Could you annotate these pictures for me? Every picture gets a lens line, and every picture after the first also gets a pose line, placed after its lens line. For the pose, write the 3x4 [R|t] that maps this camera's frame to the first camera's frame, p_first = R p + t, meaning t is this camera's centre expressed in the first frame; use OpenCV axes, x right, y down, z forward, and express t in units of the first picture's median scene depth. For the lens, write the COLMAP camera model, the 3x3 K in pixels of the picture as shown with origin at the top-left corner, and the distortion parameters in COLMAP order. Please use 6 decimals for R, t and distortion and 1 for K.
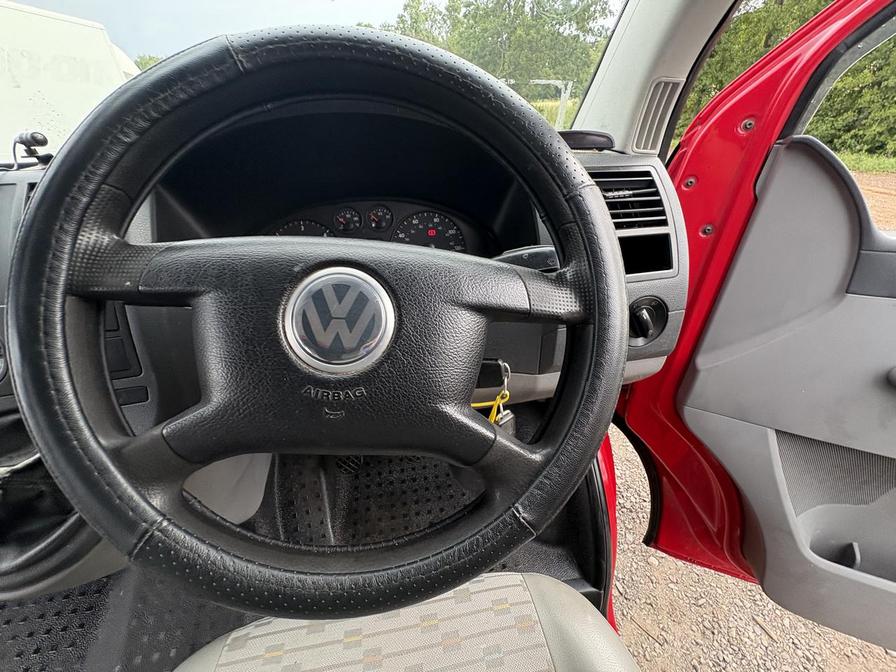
lens RADIAL K [[359.0, 0, 448.4], [0, 359.0, 339.6], [0, 0, 1]] dist [0.000744, 0.000307]
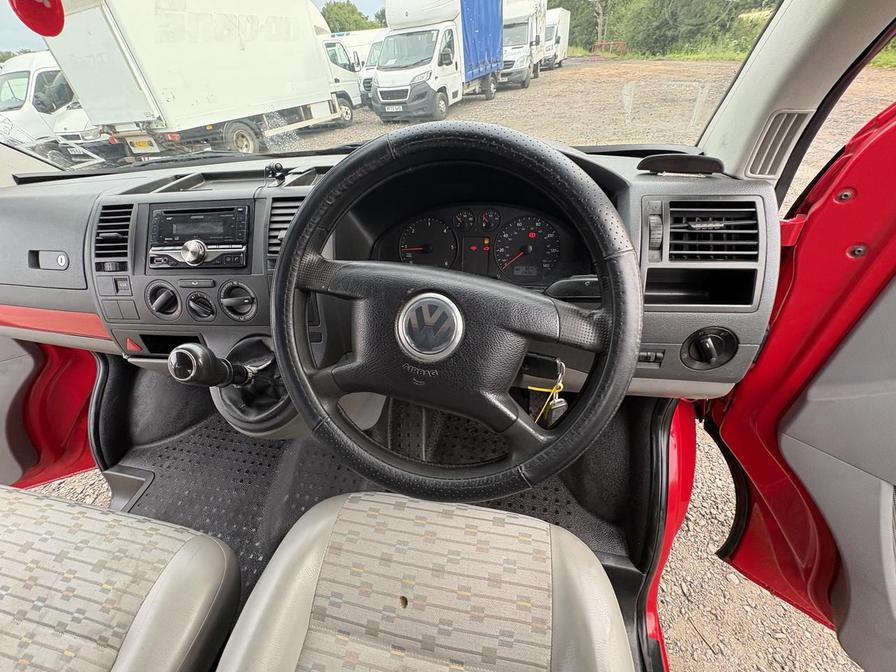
lens RADIAL K [[359.7, 0, 447.8], [0, 359.7, 339.2], [0, 0, 1]] dist [-0.000325, -0.000021]
pose [[0.933654, 0.178683, -0.310424, 0.143900], [-0.137884, 0.979189, 0.148920, -0.127237], [0.330573, -0.096238, 0.938861, -0.250262]]
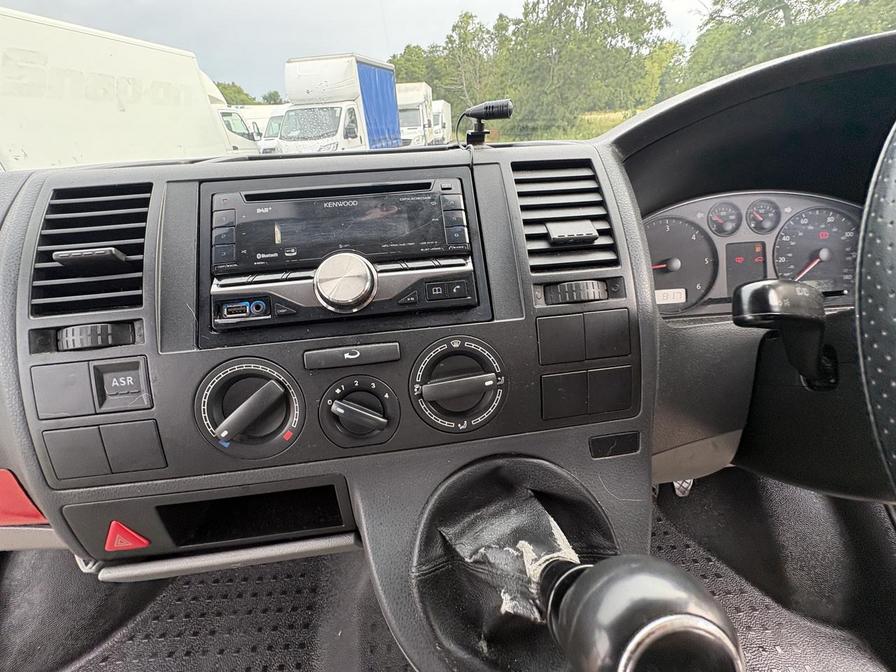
lens RADIAL K [[359.7, 0, 447.8], [0, 359.7, 339.2], [0, 0, 1]] dist [-0.000325, -0.000021]
pose [[0.994906, 0.035926, -0.094191, -0.974279], [-0.038993, 0.998761, -0.030923, -0.016705], [0.092964, 0.034438, 0.995074, 0.180819]]
